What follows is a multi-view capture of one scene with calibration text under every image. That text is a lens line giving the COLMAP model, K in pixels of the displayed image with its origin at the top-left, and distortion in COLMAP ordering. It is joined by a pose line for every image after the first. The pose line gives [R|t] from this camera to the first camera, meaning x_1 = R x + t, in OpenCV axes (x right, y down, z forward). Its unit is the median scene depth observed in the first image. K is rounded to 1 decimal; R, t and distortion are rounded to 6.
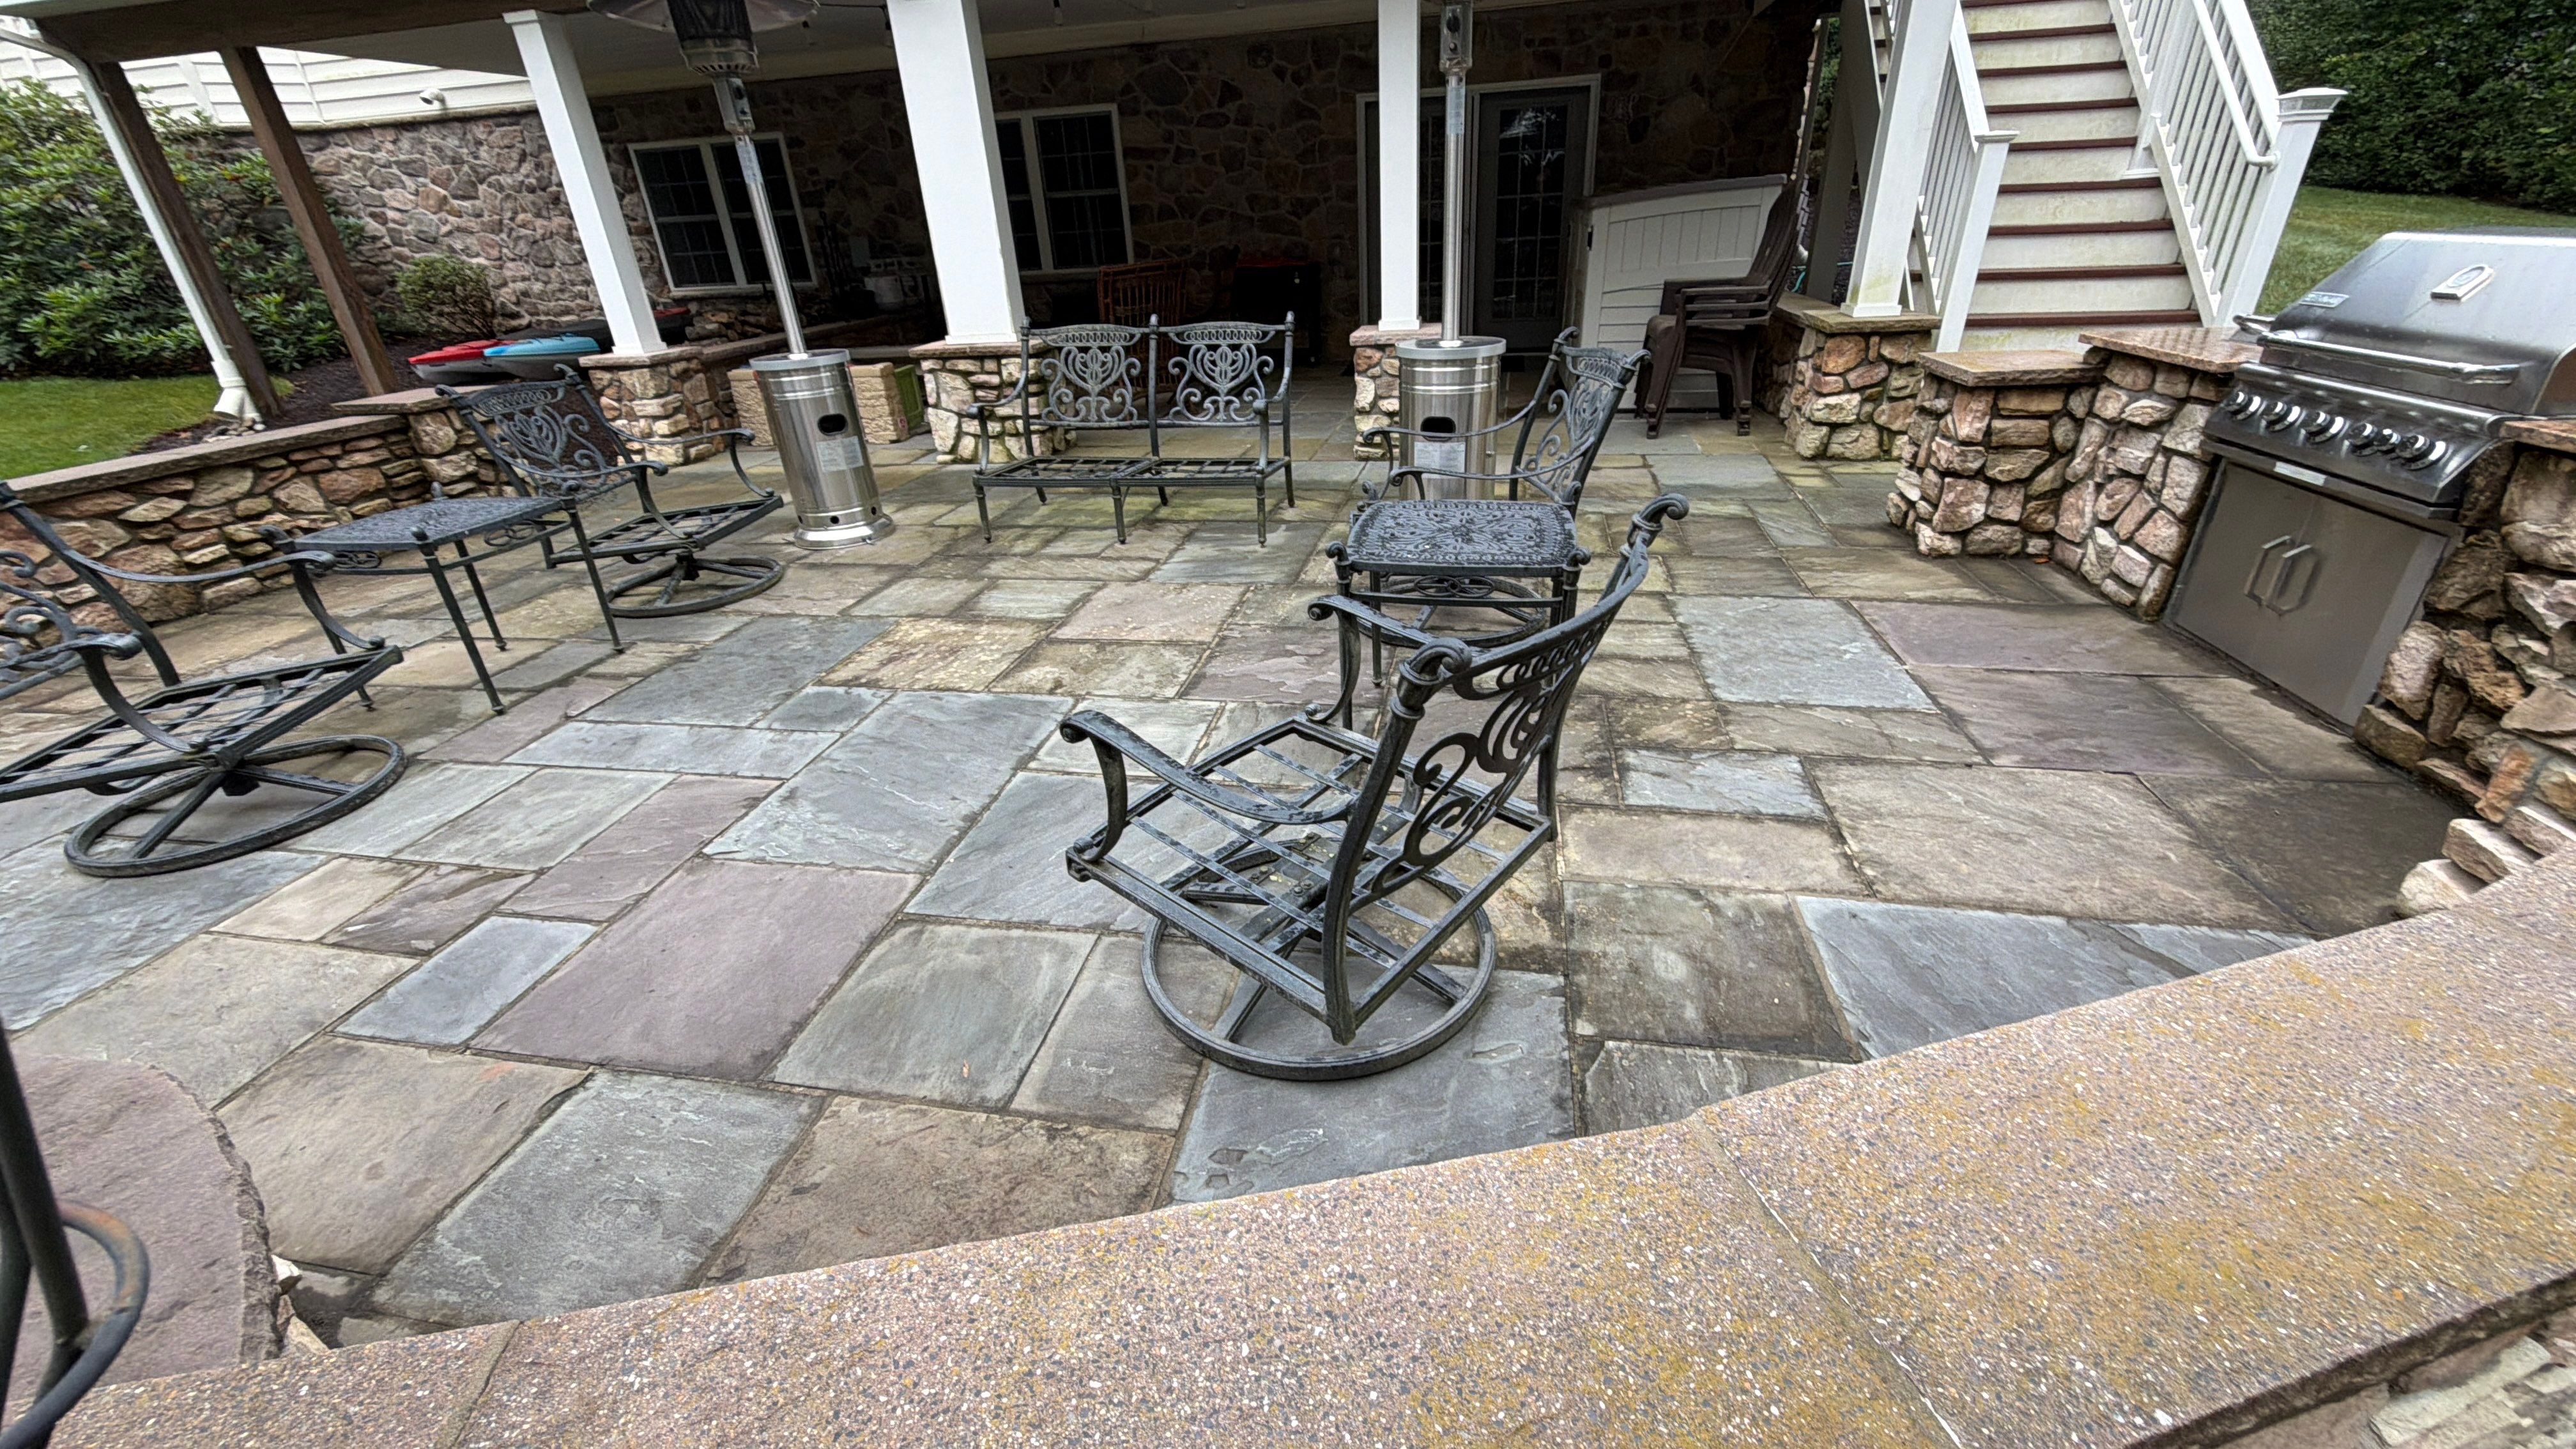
lens RADIAL K [[1028.5, 0, 1285.5], [0, 1028.5, 726.6], [0, 0, 1]] dist [-0.000169, -0.000261]
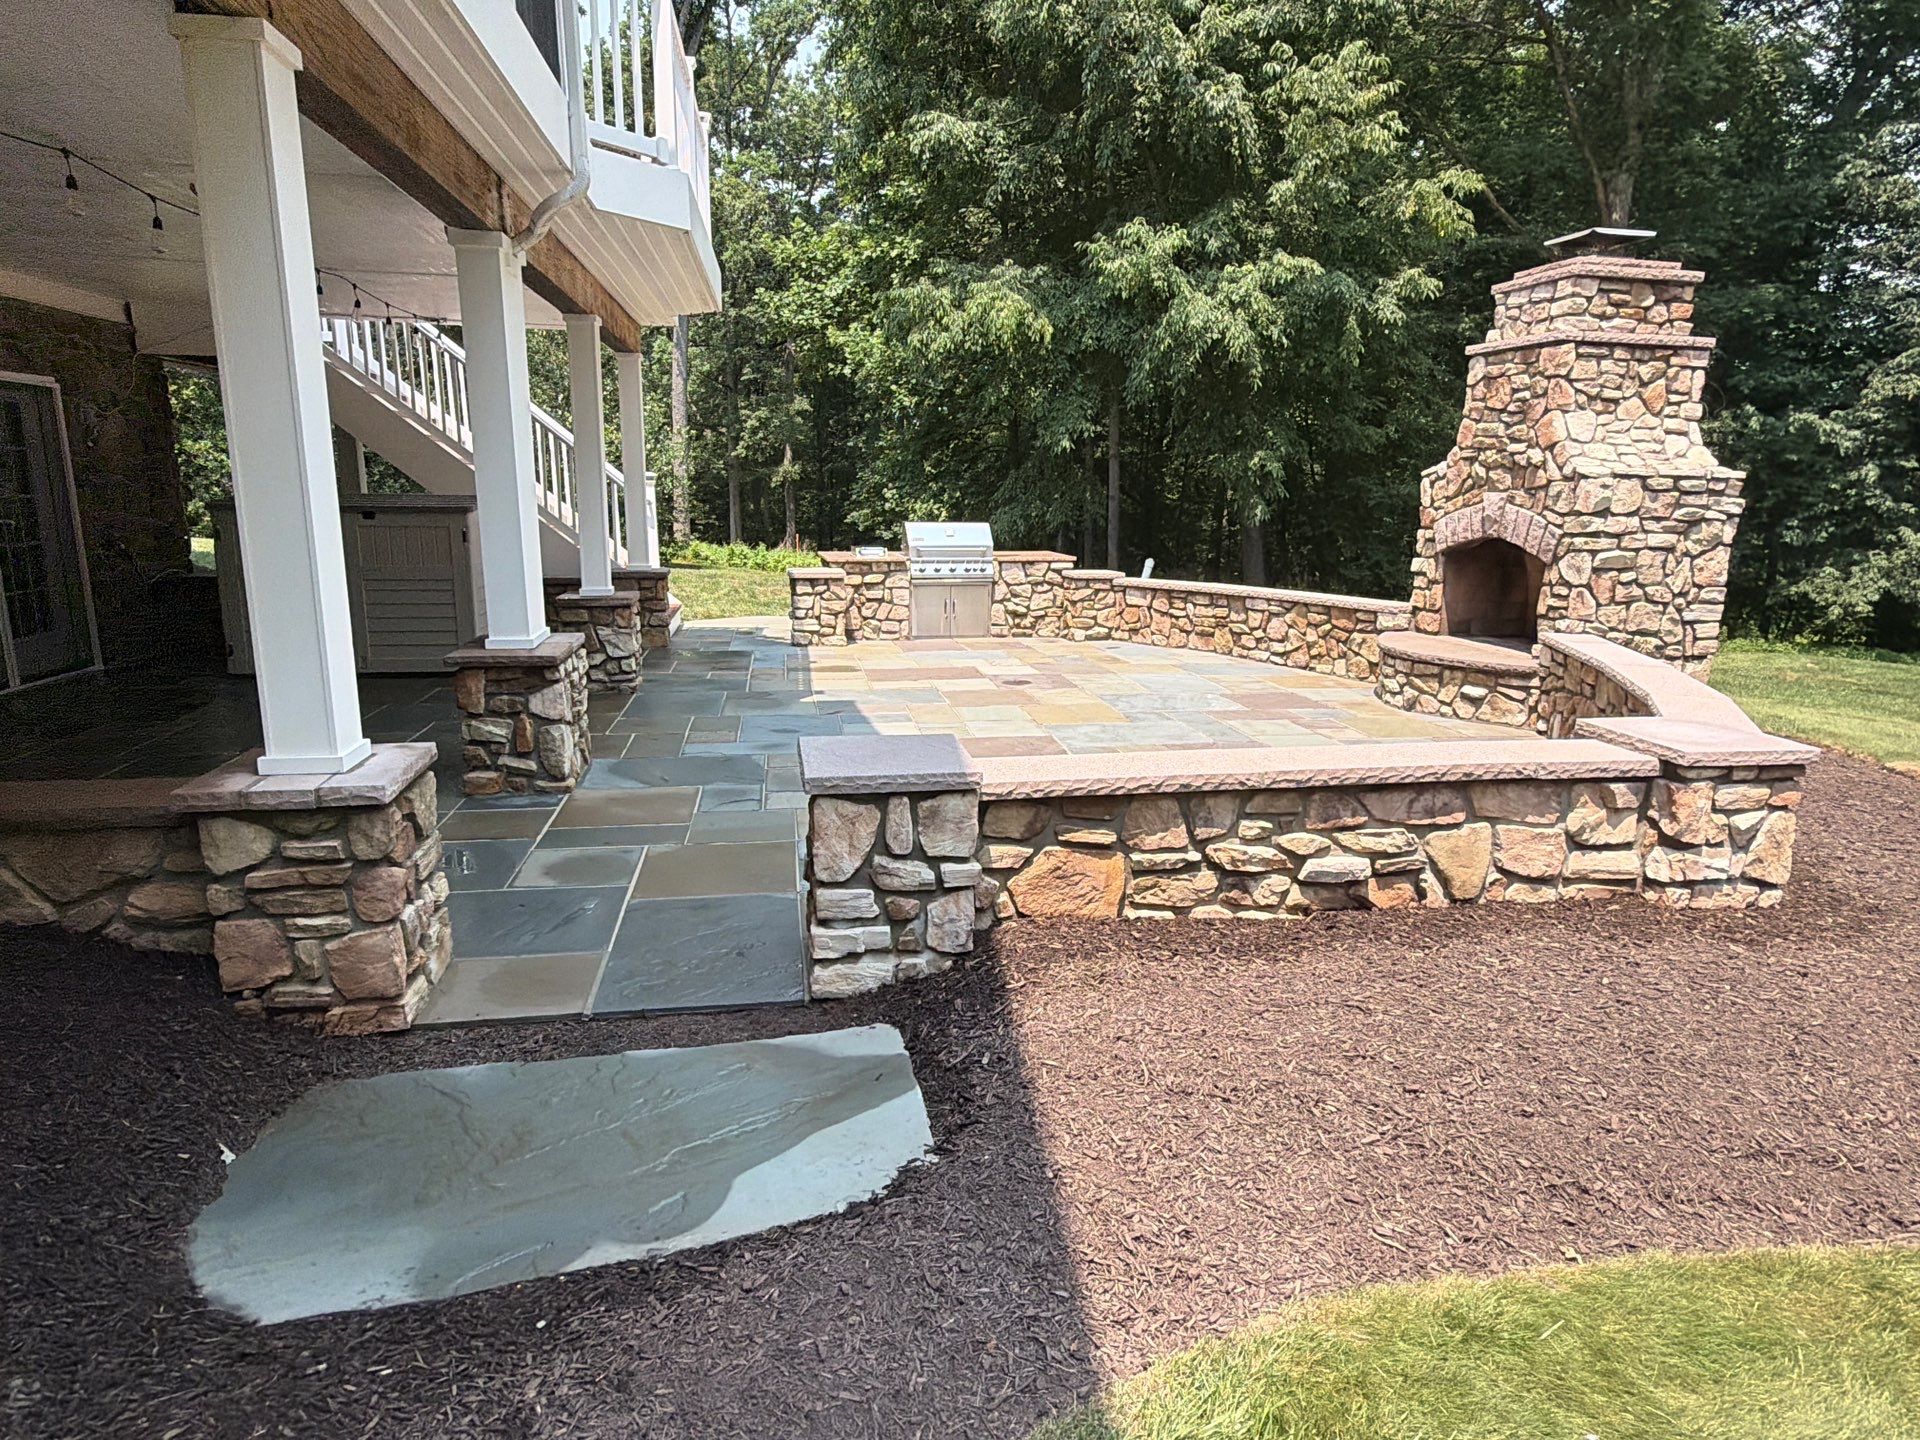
lens RADIAL K [[1127.1, 0, 960.9], [0, 1127.1, 714.0], [0, 0, 1]] dist [-0.003993, 0.007217]
pose [[-0.354030, -0.140755, 0.924581, -1.262131], [0.424040, 0.856994, 0.292834, -0.445715], [-0.833578, 0.495731, -0.243716, 0.968763]]
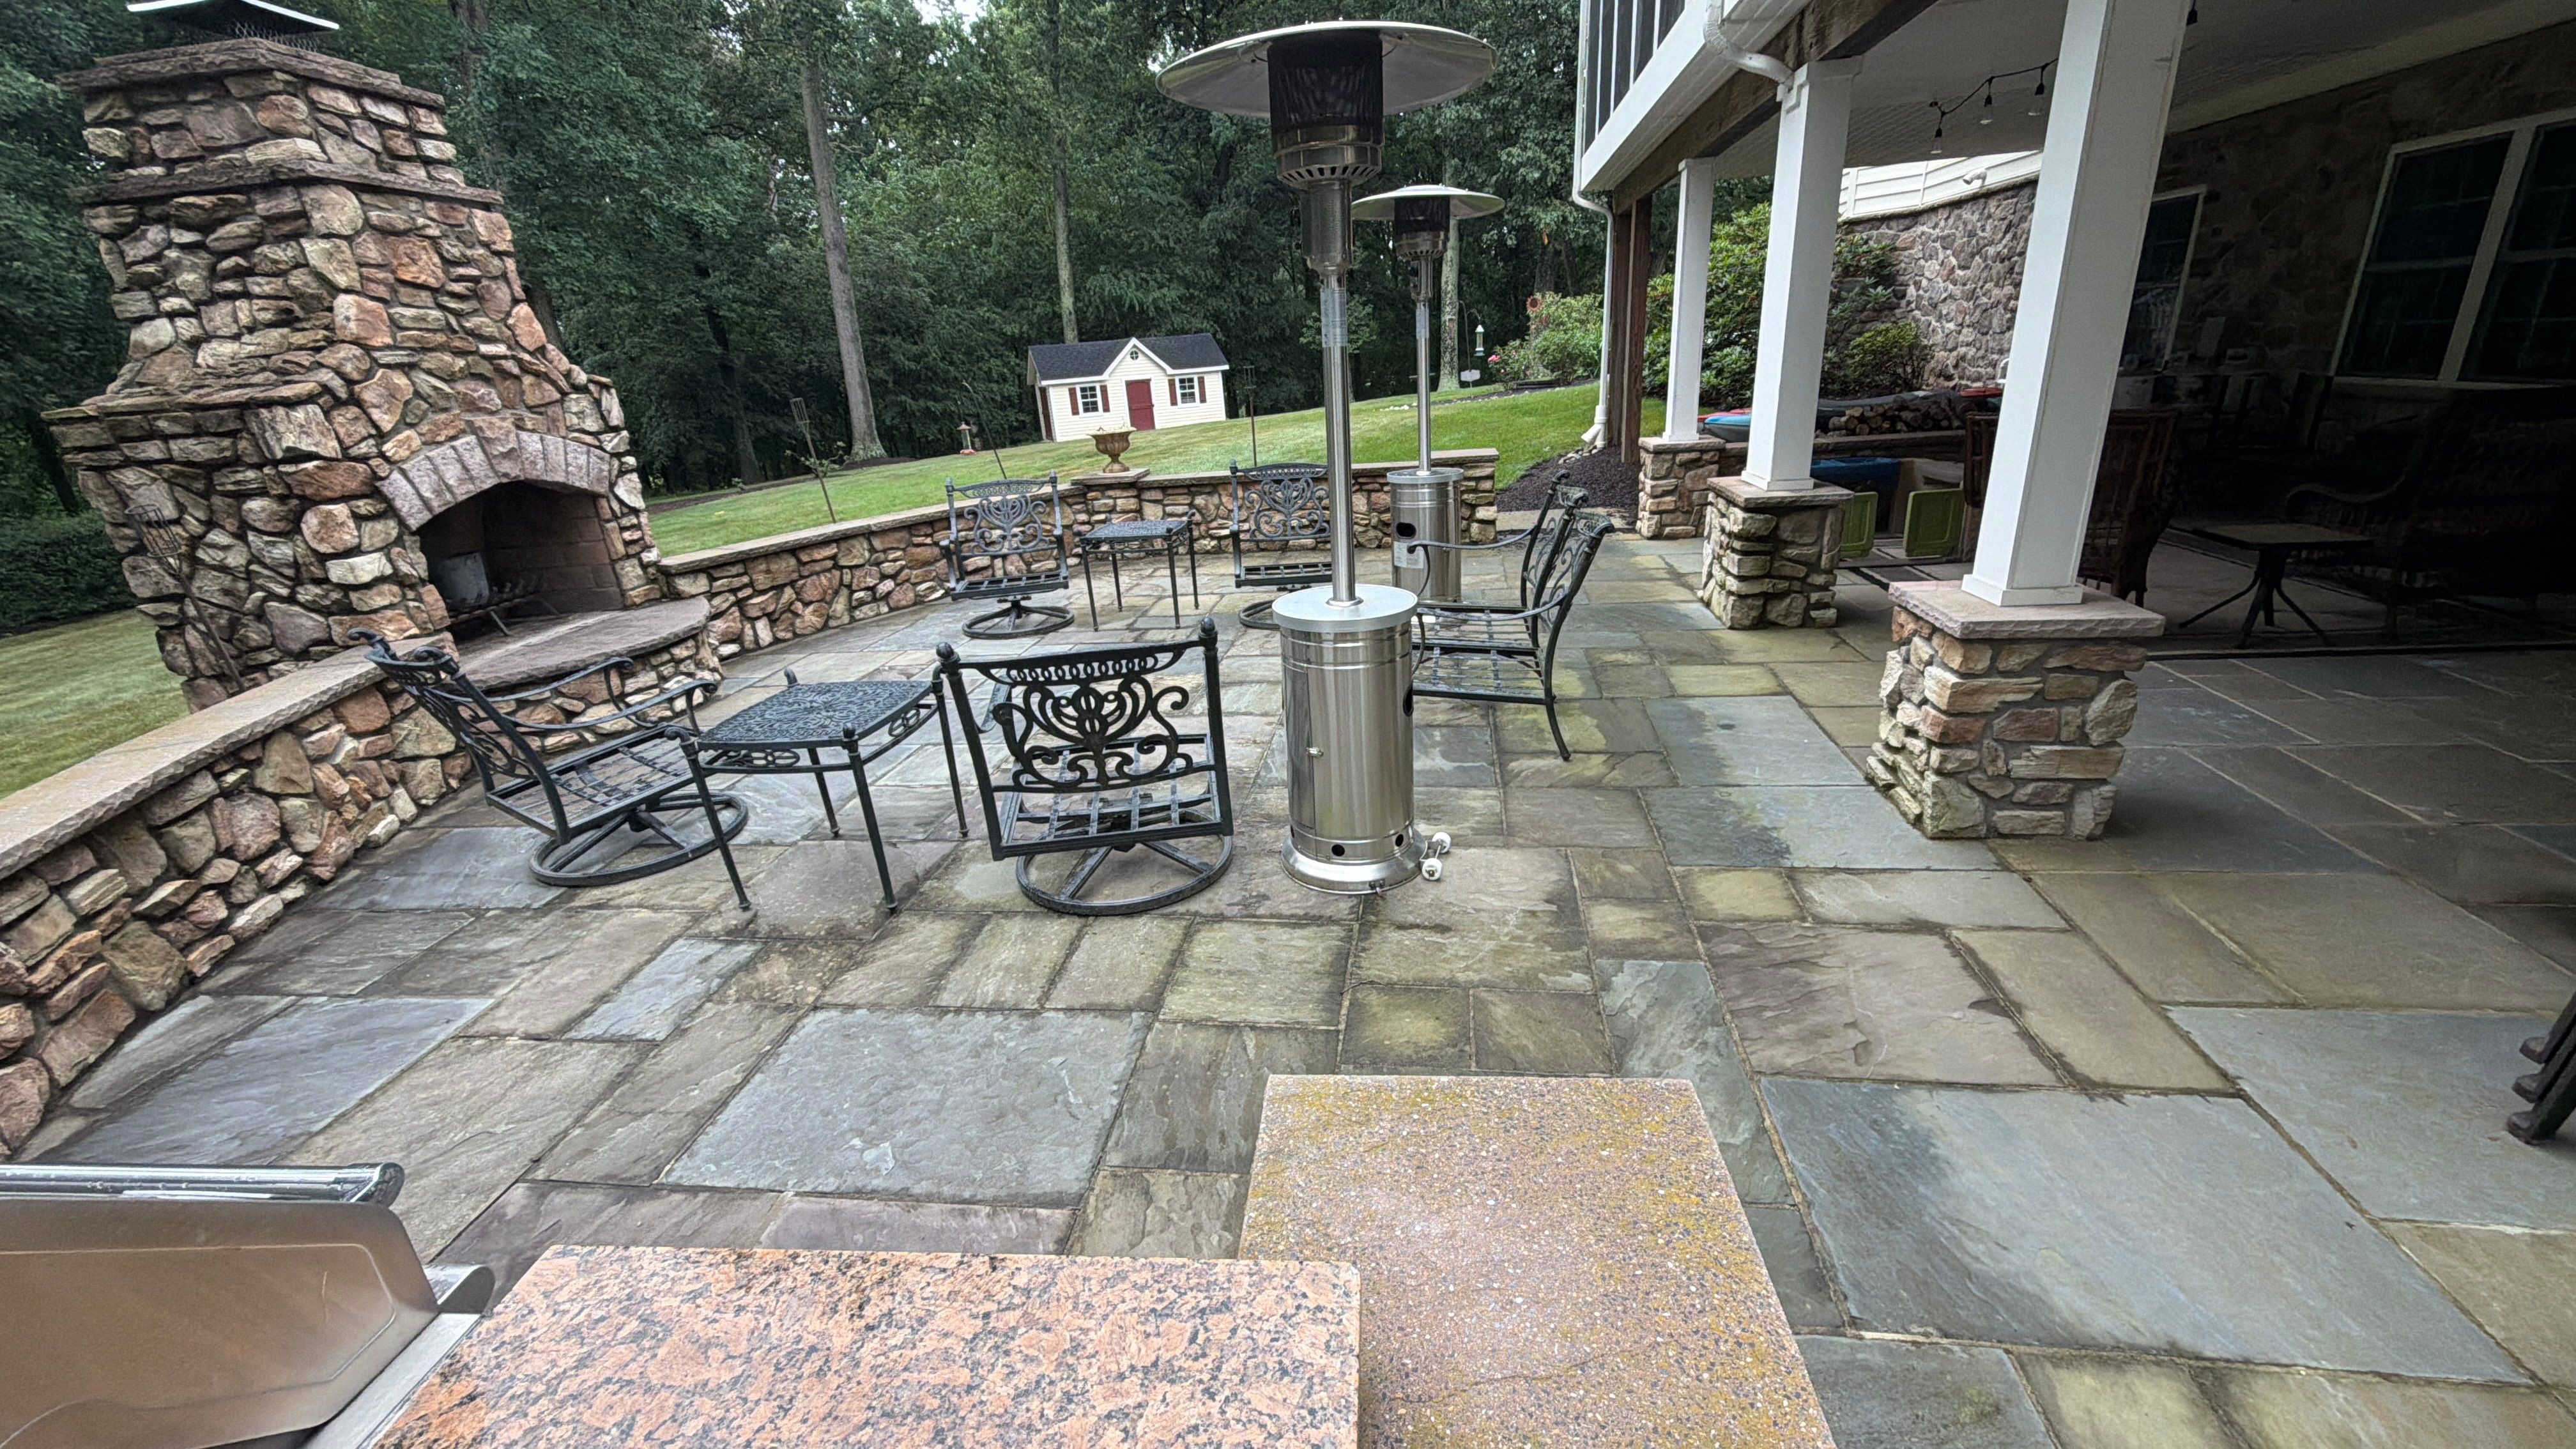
lens RADIAL K [[1028.5, 0, 1288.9], [0, 1028.5, 721.7], [0, 0, 1]] dist [-0.000169, -0.000261]
pose [[0.059270, 0.383490, -0.921641, 0.561967], [-0.389306, 0.859039, 0.332405, -0.336477], [0.919200, 0.339099, 0.200210, 0.531178]]
